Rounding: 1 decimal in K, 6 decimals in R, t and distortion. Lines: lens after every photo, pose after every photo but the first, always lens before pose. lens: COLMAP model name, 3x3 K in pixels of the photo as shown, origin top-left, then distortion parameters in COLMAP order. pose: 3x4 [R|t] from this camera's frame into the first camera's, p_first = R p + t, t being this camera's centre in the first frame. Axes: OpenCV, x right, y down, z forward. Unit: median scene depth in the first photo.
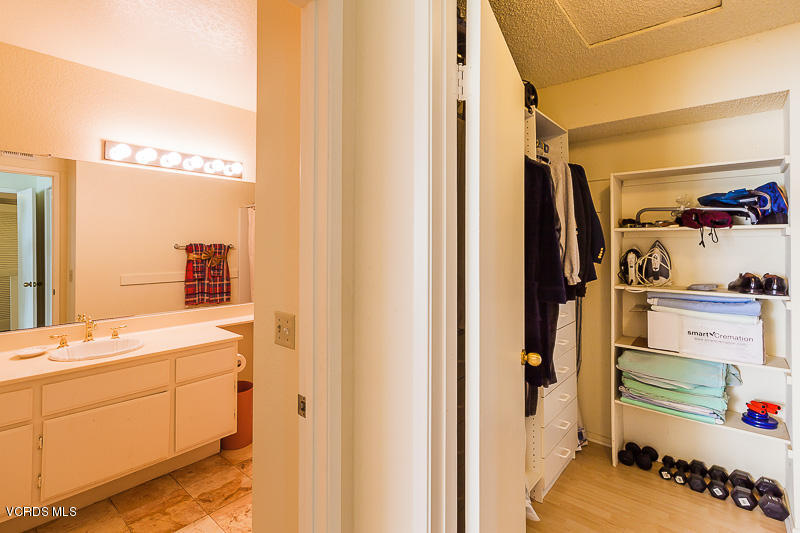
lens RADIAL K [[378.4, 0, 365.9], [0, 378.4, 242.9], [0, 0, 1]] dist [0.003459, -0.001186]
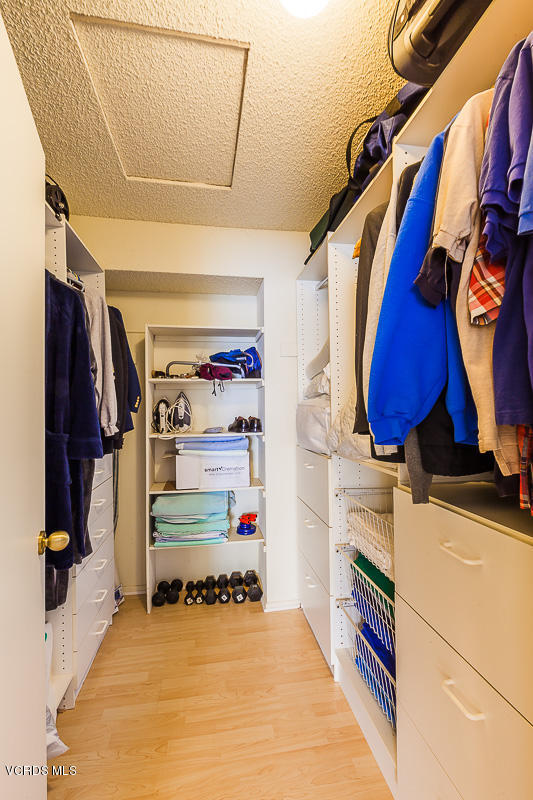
lens RADIAL K [[362.3, 0, 266.2], [0, 362.3, 399.4], [0, 0, 1]] dist [0.003362, -0.001126]
pose [[0.614782, 0.003932, 0.788688, 0.094424], [0.004697, 0.999952, -0.008646, 0.032838], [-0.788683, 0.009020, 0.614733, 0.176207]]
